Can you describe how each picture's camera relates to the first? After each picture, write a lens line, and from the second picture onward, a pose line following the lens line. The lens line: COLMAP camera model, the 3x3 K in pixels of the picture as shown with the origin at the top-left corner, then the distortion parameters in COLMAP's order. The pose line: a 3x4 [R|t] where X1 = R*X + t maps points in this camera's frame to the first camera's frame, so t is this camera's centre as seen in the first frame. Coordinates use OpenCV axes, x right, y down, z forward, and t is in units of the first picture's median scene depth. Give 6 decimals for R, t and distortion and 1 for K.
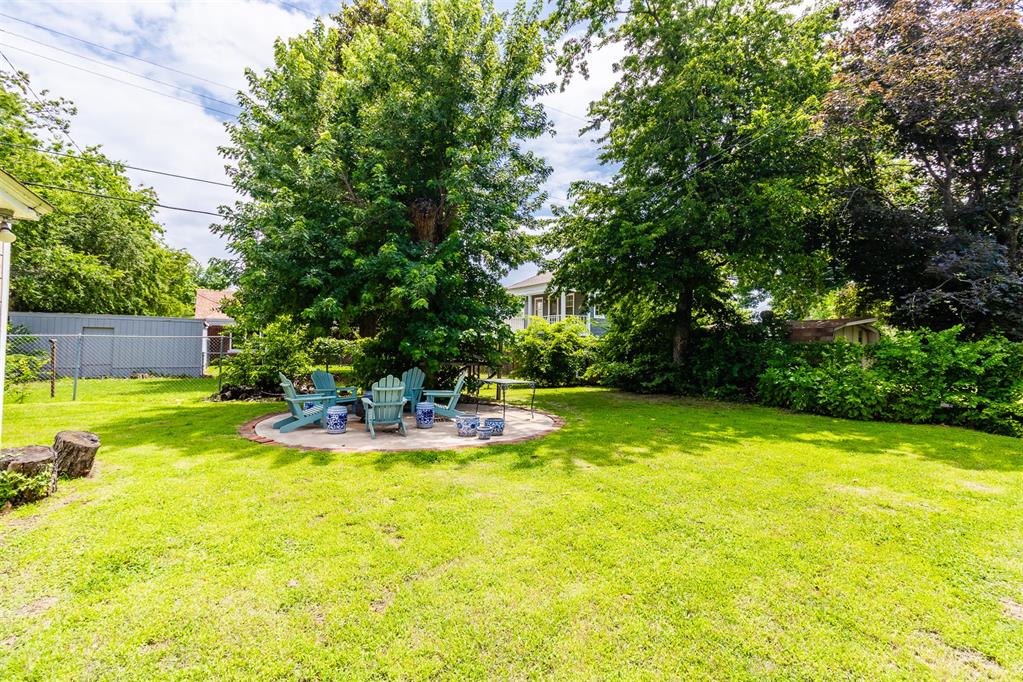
lens RADIAL K [[469.6, 0, 509.9], [0, 469.6, 335.5], [0, 0, 1]] dist [0.000062, 0.000007]
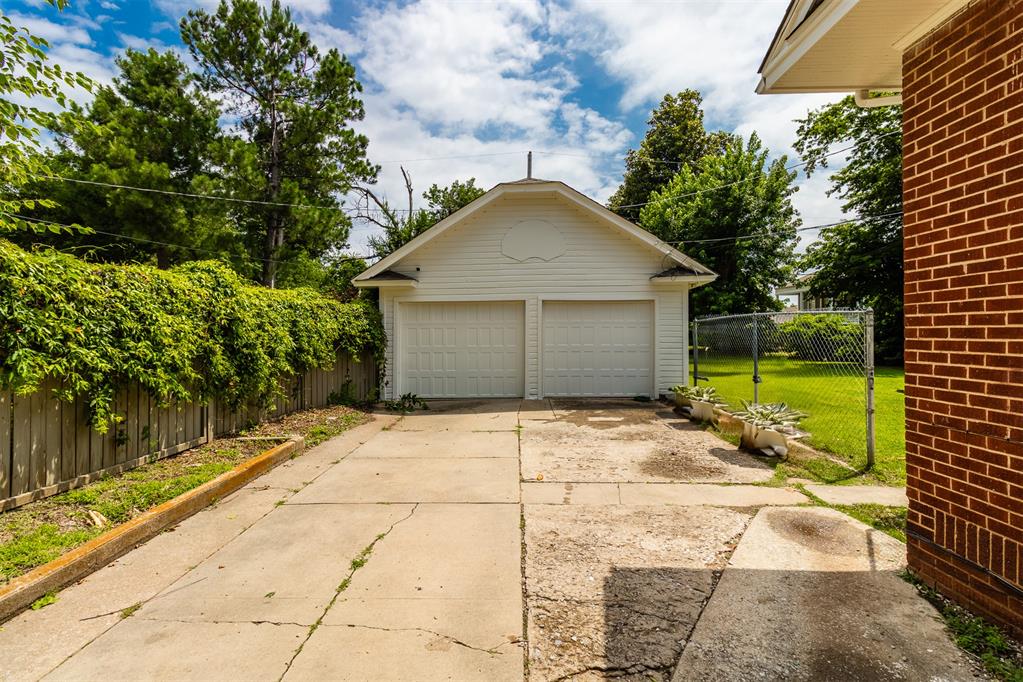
lens RADIAL K [[469.6, 0, 509.9], [0, 469.6, 335.5], [0, 0, 1]] dist [0.000062, 0.000007]
pose [[0.848464, -0.005167, -0.529228, 0.083678], [0.012659, 0.999864, 0.010533, 0.006803], [0.529102, -0.015636, 0.848414, -0.901743]]
